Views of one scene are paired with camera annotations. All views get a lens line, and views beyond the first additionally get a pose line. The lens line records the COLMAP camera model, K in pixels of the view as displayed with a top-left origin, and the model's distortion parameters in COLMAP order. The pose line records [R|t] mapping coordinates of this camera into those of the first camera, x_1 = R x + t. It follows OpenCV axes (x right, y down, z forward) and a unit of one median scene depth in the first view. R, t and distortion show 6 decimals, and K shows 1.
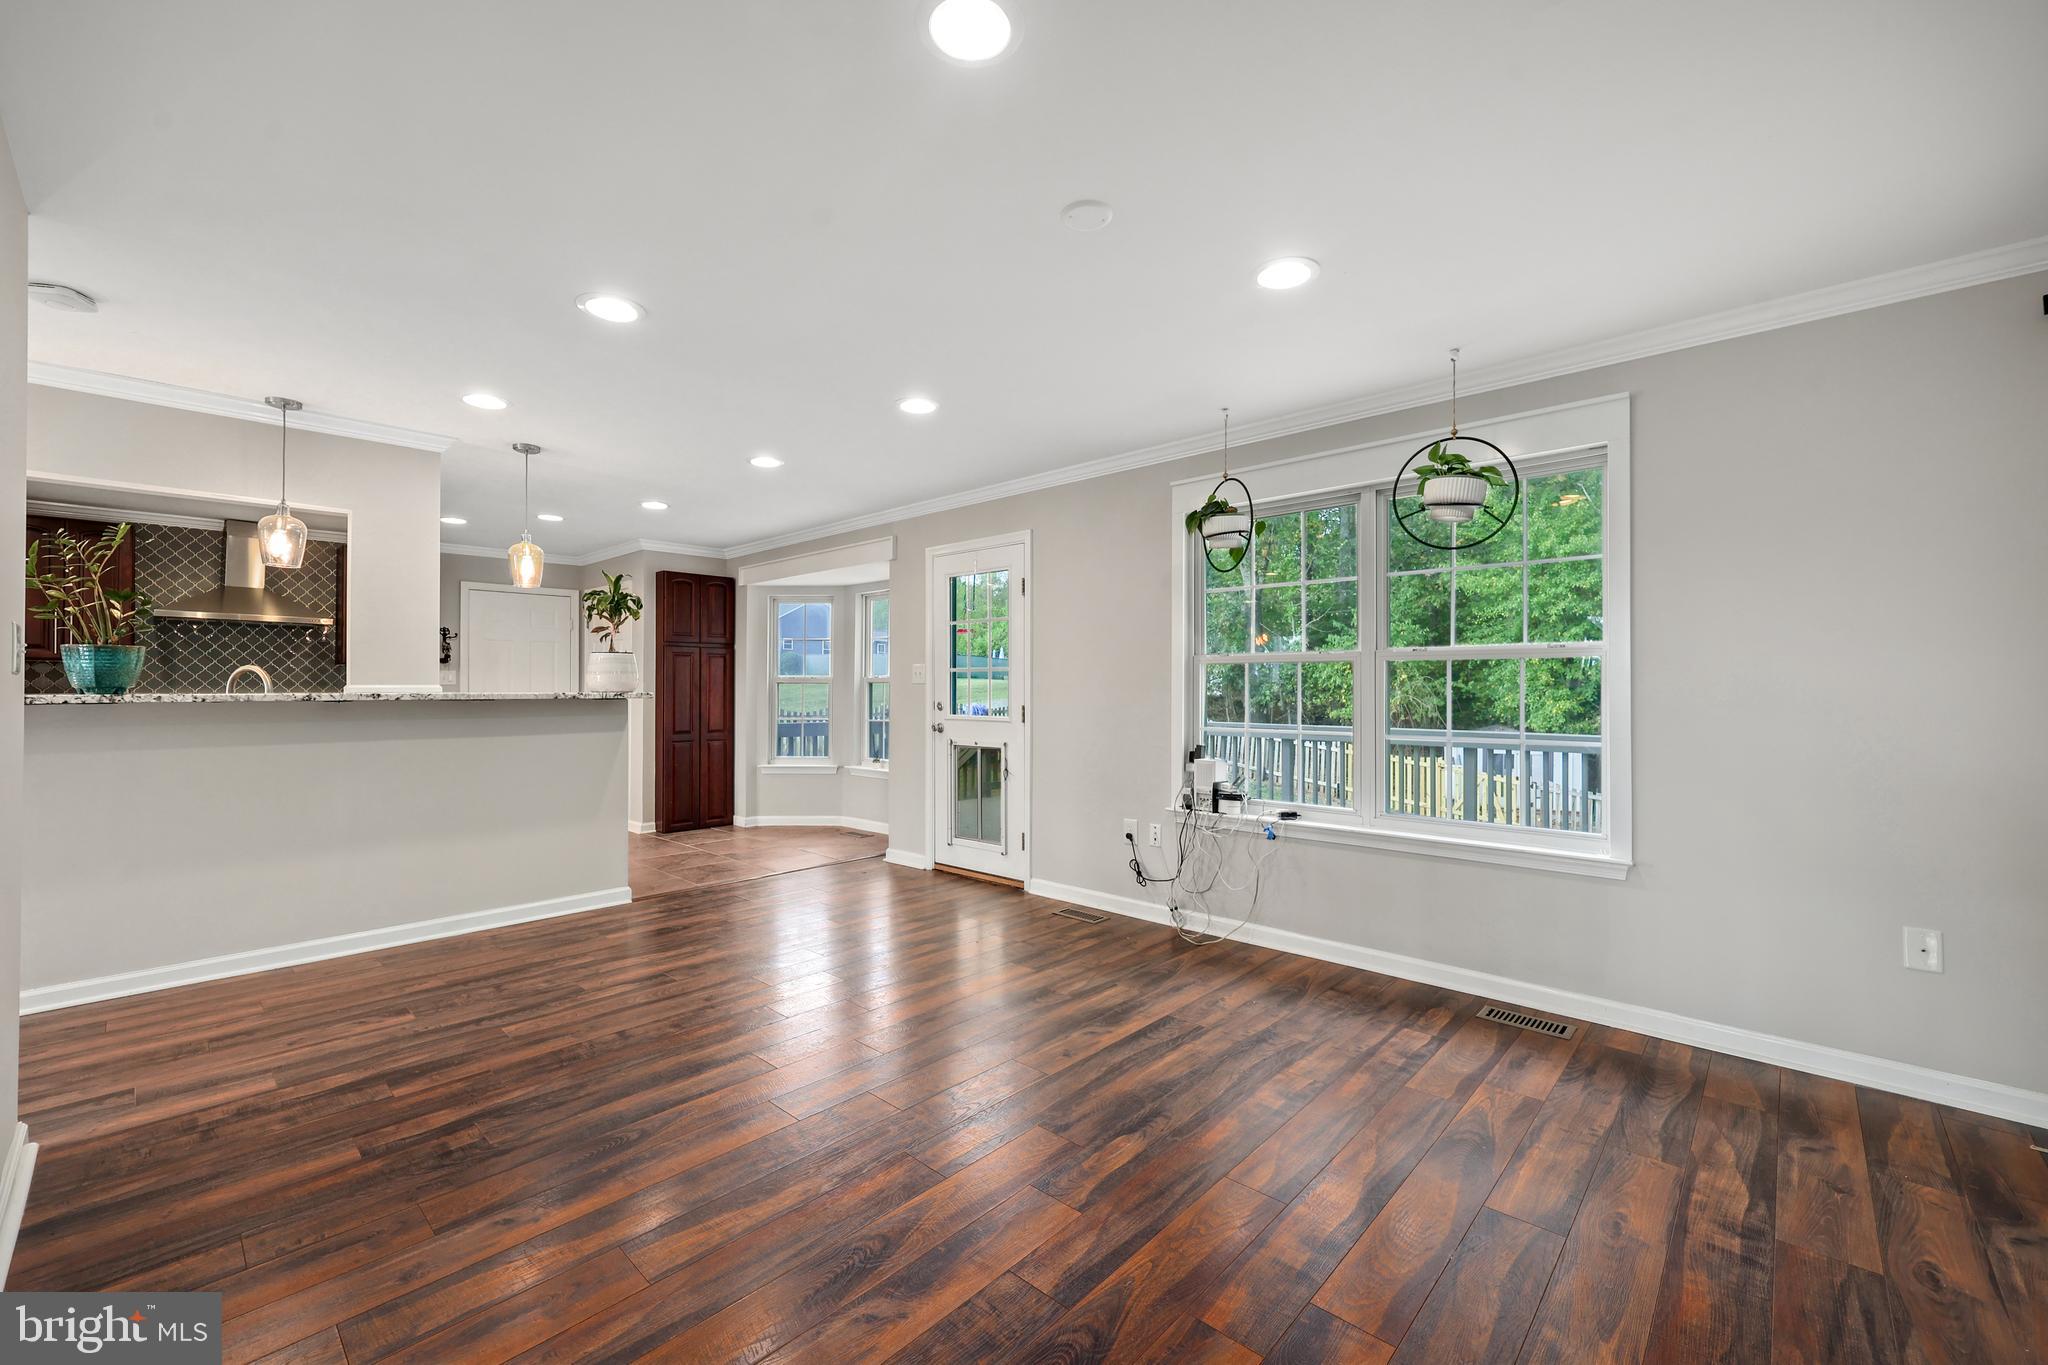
lens RADIAL K [[834.2, 0, 1053.4], [0, 834.2, 684.4], [0, 0, 1]] dist [0.000749, -0.000728]
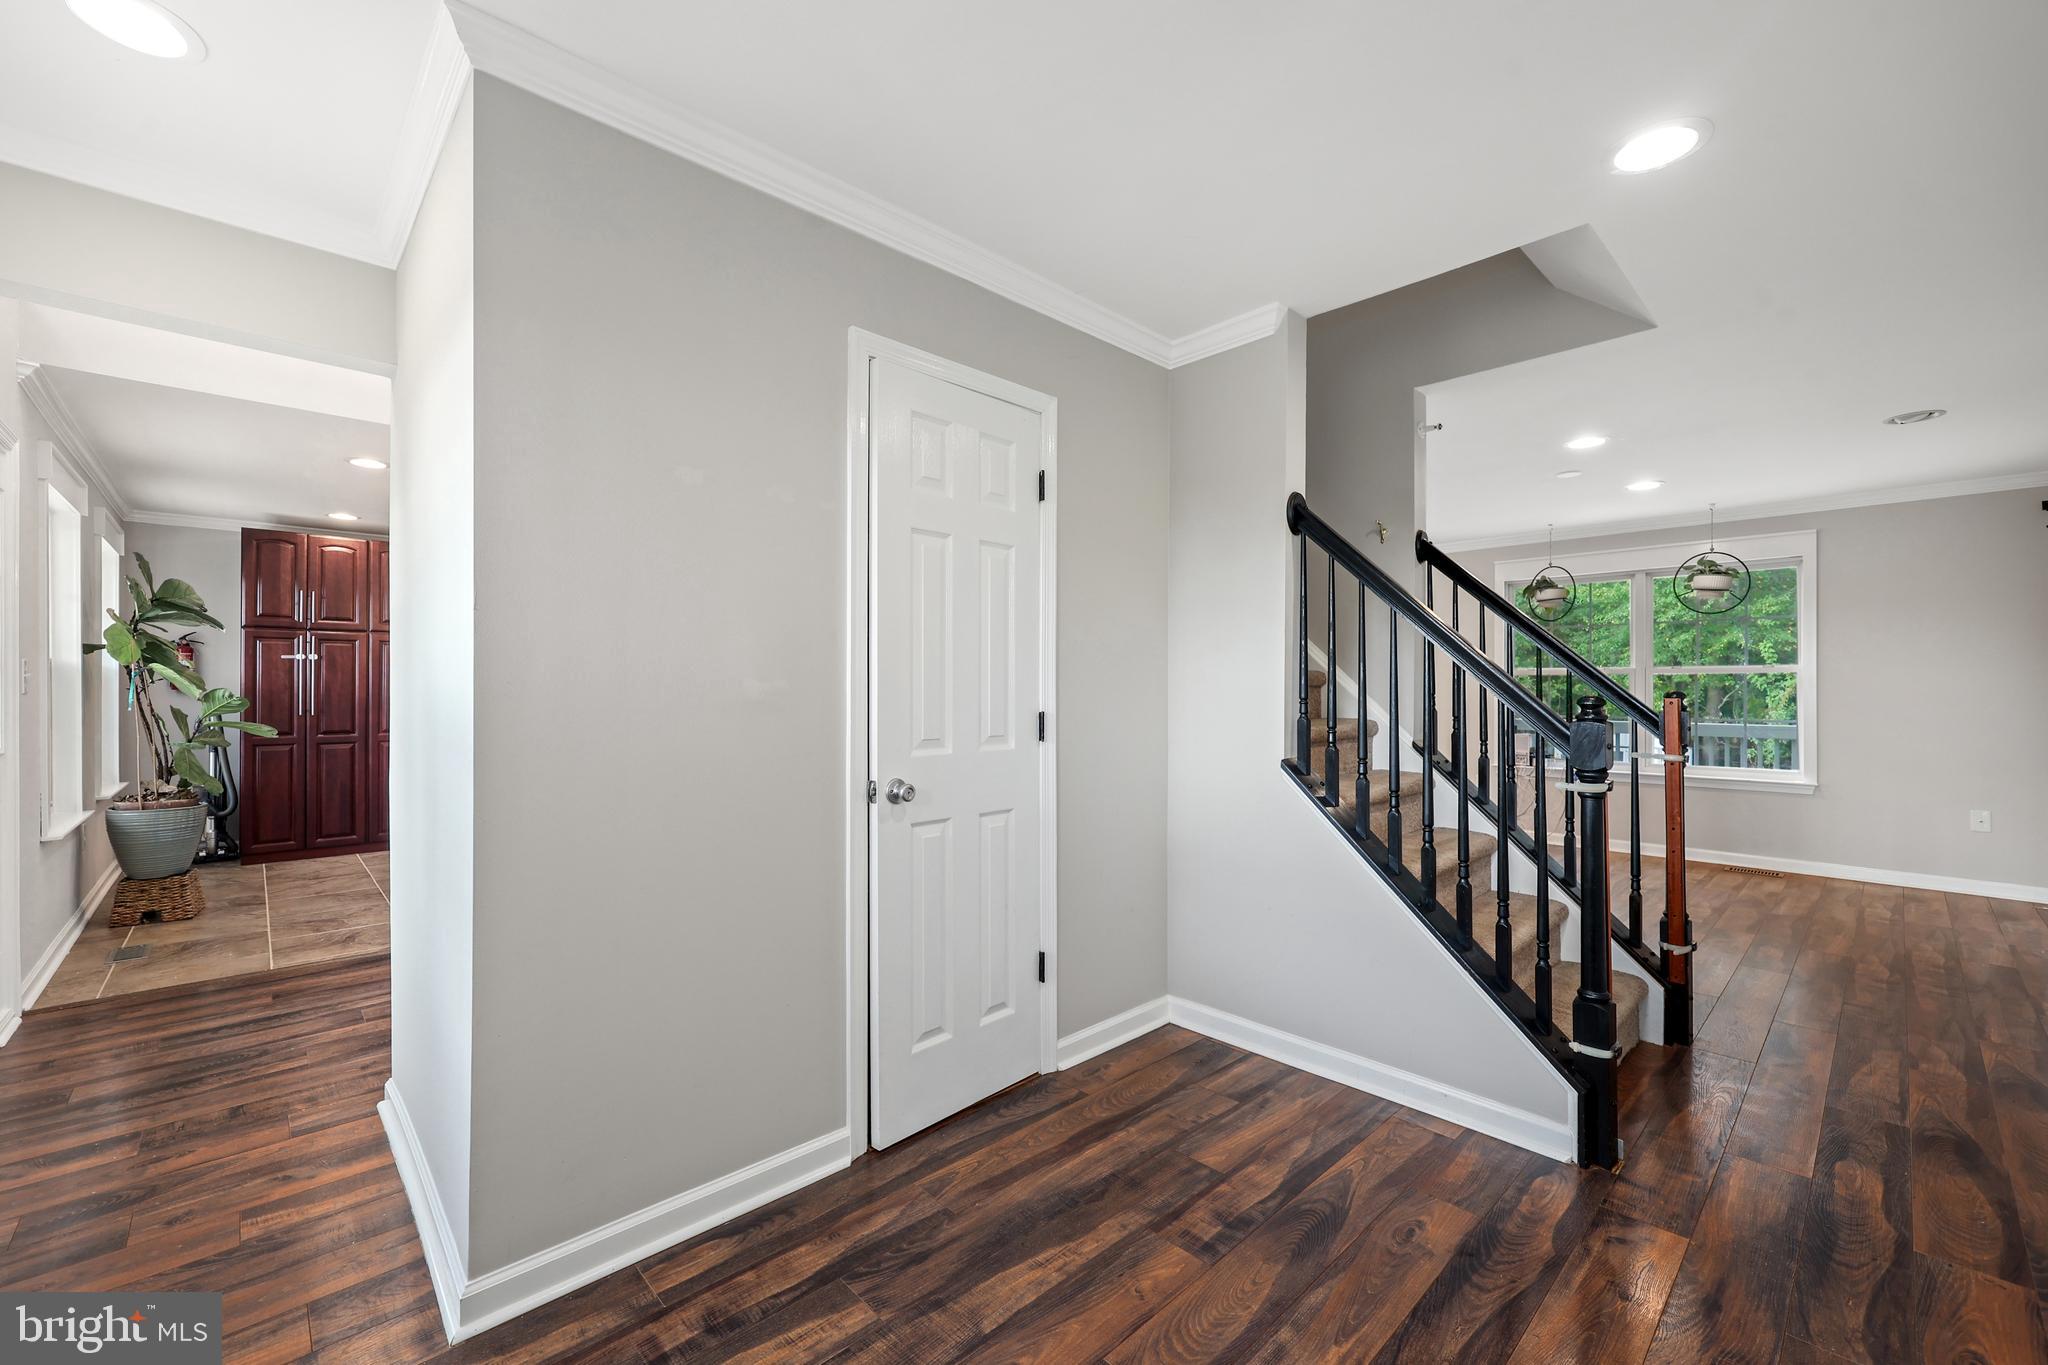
lens RADIAL K [[834.2, 0, 1061.9], [0, 834.2, 680.7], [0, 0, 1]] dist [0.000749, -0.000728]
pose [[0.996888, 0.002598, -0.078788, -0.781982], [-0.003611, 0.999913, -0.012725, 0.014810], [0.078748, 0.012970, 0.996810, -0.919466]]
